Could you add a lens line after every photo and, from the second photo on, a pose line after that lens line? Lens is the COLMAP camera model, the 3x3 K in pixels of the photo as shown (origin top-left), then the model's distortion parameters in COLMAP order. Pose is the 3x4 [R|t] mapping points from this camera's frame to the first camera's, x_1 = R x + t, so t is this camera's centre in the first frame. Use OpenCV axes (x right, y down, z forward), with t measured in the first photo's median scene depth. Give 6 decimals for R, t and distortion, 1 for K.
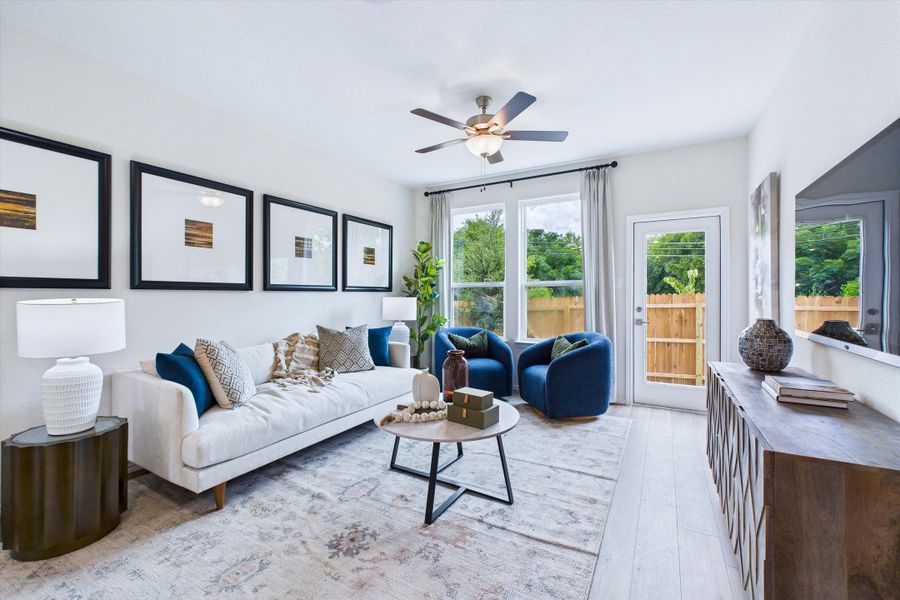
lens RADIAL K [[380.0, 0, 449.6], [0, 380.0, 296.0], [0, 0, 1]] dist [-0.001490, -0.000210]
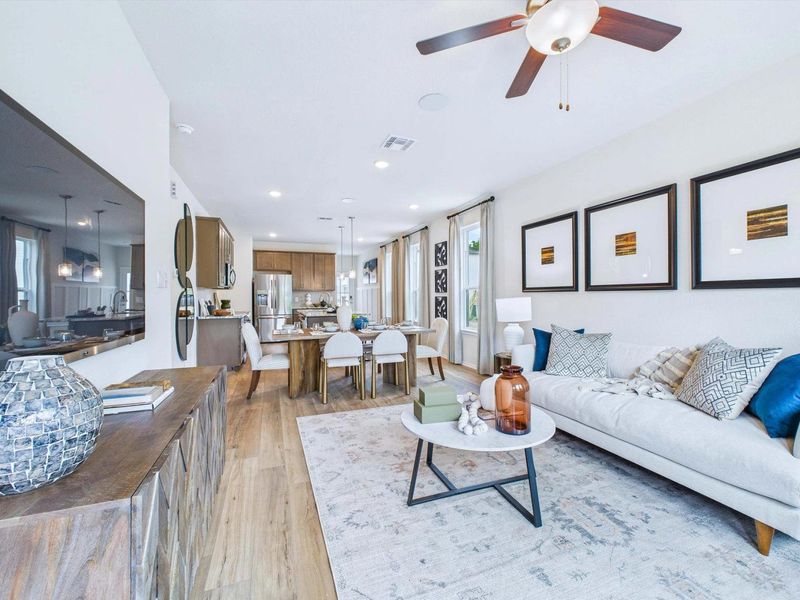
lens RADIAL K [[346.0, 0, 400.2], [0, 346.0, 295.2], [0, 0, 1]] dist [0.024443, -0.000125]
pose [[-0.642999, 0.003394, -0.765860, 0.489671], [0.004708, 0.999989, 0.000479, -0.003986], [0.765853, -0.003297, -0.643008, 0.875165]]
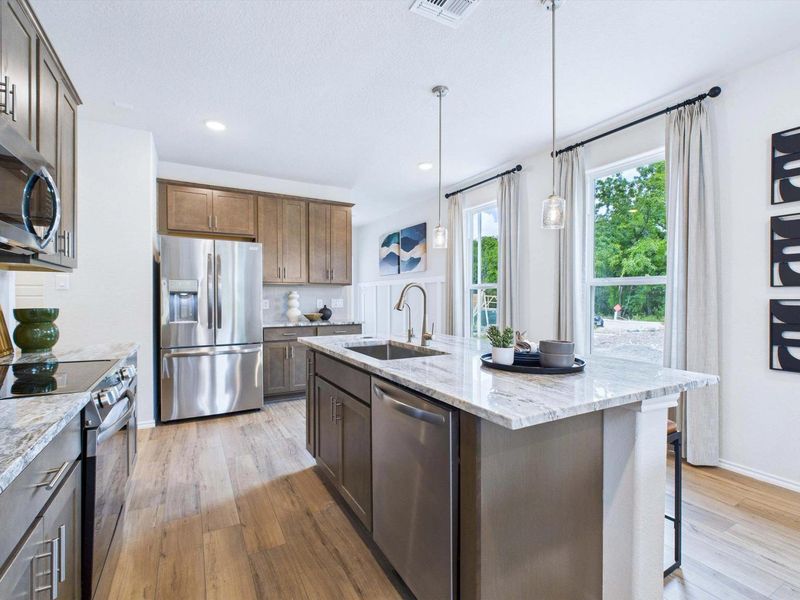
lens RADIAL K [[379.1, 0, 405.8], [0, 379.1, 300.9], [0, 0, 1]] dist [-0.001701, -0.000650]
pose [[-0.512307, 0.006770, -0.858776, -0.150285], [0.001186, 0.999974, 0.007175, 0.003229], [0.858801, 0.002658, -0.512302, -0.327766]]
